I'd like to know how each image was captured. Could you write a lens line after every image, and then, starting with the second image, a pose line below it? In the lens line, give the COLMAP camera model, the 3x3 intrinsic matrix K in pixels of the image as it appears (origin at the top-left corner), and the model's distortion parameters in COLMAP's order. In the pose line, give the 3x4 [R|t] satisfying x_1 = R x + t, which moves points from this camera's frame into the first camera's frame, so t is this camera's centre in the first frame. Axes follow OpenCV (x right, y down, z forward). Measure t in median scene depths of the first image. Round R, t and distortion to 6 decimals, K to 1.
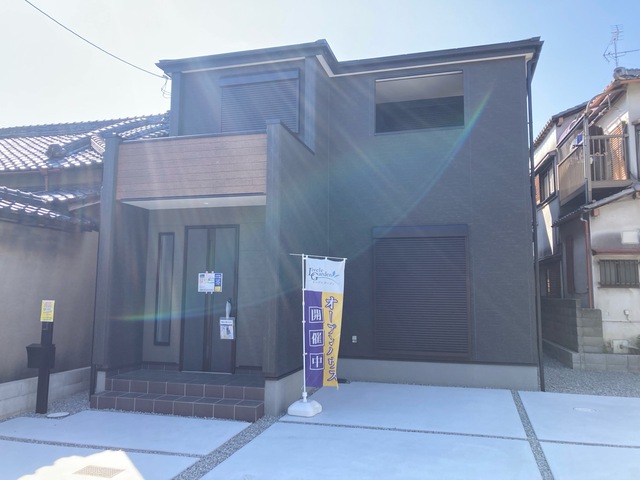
lens RADIAL K [[513.3, 0, 320.0], [0, 513.3, 240.0], [0, 0, 1]] dist [0.009935, 0.005785]
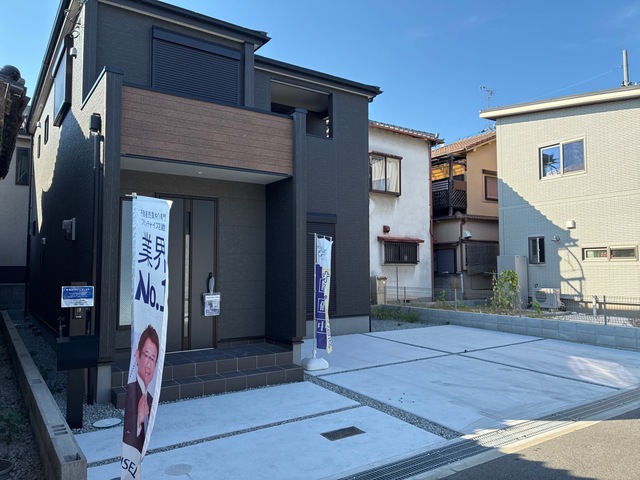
lens RADIAL K [[472.1, 0, 322.5], [0, 472.1, 244.5], [0, 0, 1]] dist [0.048644, -0.066231]
pose [[0.648437, 0.028286, 0.760743, -0.694687], [-0.068940, 0.997385, 0.021678, 0.024493], [-0.758141, -0.066503, 0.648691, 0.243911]]
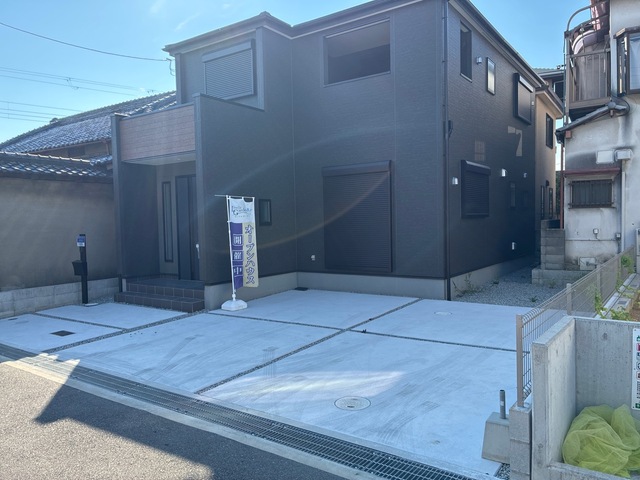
lens RADIAL K [[472.1, 0, 322.5], [0, 472.1, 244.5], [0, 0, 1]] dist [0.048644, -0.066231]
pose [[0.948088, -0.011700, -0.317792, 0.506609], [0.061765, 0.987068, 0.147926, -0.010671], [0.311951, -0.159876, 0.936550, -0.088087]]
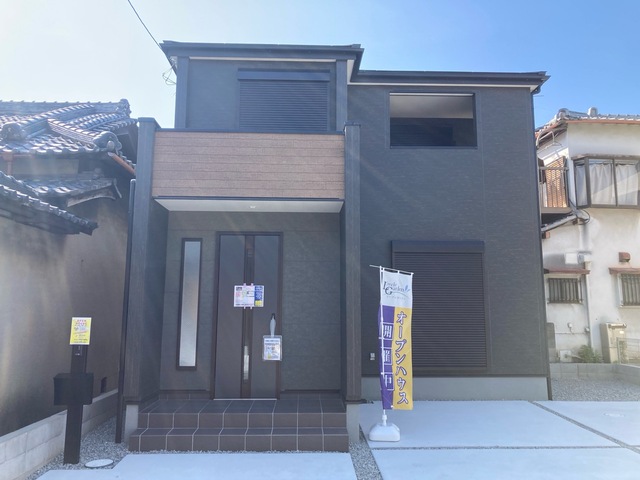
lens RADIAL K [[513.3, 0, 320.0], [0, 513.3, 240.0], [0, 0, 1]] dist [0.009935, 0.005785]
pose [[0.955809, 0.037358, 0.291604, -0.347799], [-0.028439, 0.998991, -0.034764, 0.012747], [-0.292609, 0.024934, 0.955907, 0.111913]]
